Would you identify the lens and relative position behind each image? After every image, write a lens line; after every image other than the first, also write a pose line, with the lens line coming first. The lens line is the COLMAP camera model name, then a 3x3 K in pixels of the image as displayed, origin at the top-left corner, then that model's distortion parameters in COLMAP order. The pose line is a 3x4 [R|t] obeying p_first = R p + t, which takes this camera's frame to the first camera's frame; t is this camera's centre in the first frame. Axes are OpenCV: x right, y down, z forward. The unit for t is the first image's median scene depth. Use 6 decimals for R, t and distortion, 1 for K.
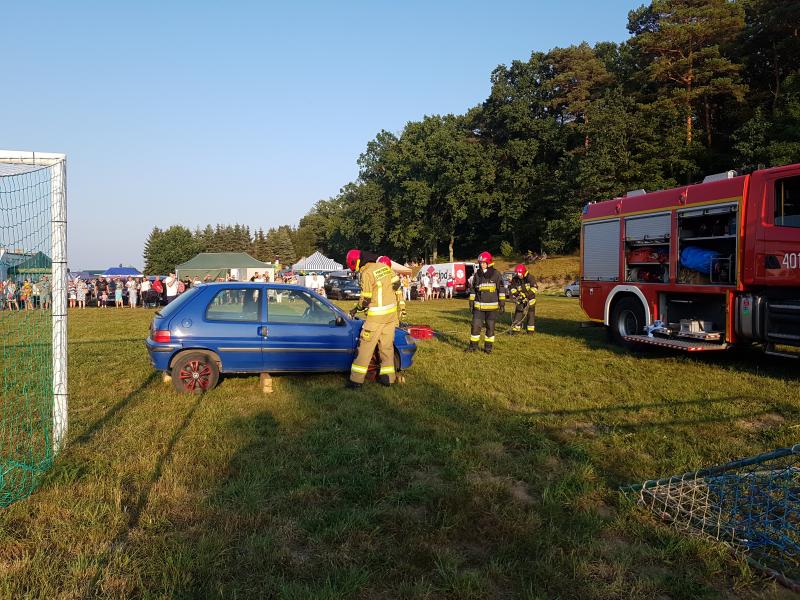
lens RADIAL K [[626.8, 0, 400.0], [0, 626.8, 284.9], [0, 0, 1]] dist [0.078941, -0.106350]
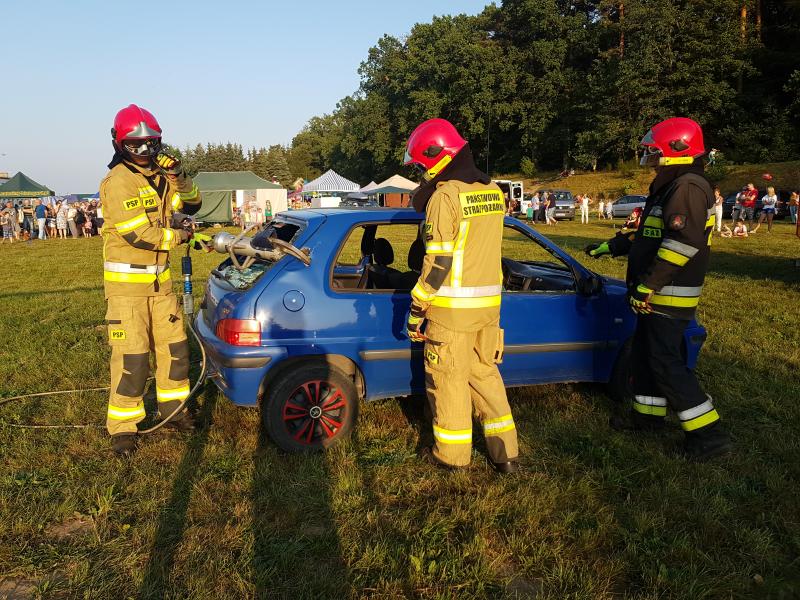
lens RADIAL K [[626.8, 0, 380.4], [0, 626.8, 281.5], [0, 0, 1]] dist [0.078941, -0.106350]
pose [[0.999860, -0.008265, -0.014546, -0.028410], [0.009935, 0.992867, 0.118812, -0.000778], [0.013460, -0.118940, 0.992810, 0.058345]]
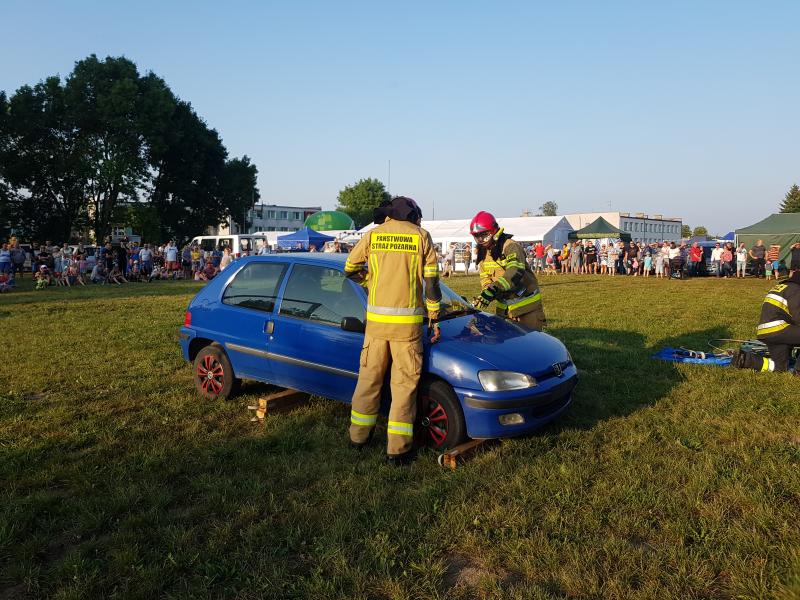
lens RADIAL K [[622.8, 0, 391.8], [0, 622.8, 278.6], [0, 0, 1]] dist [0.057118, -0.091634]
pose [[0.554111, 0.056344, -0.830534, 0.044686], [-0.017695, 0.998279, 0.055919, -0.002060], [0.832255, -0.016289, 0.554154, 0.081264]]
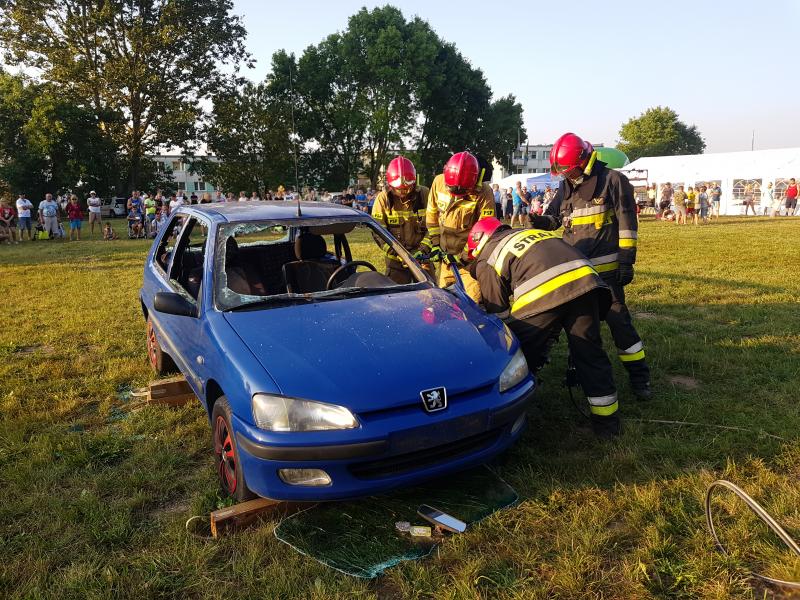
lens RADIAL K [[622.8, 0, 389.7], [0, 622.8, 286.8], [0, 0, 1]] dist [0.057118, -0.091634]
pose [[0.126646, 0.159287, -0.979075, 0.036726], [0.005918, 0.986884, 0.161323, -0.002321], [0.991930, -0.026225, 0.124042, 0.123955]]
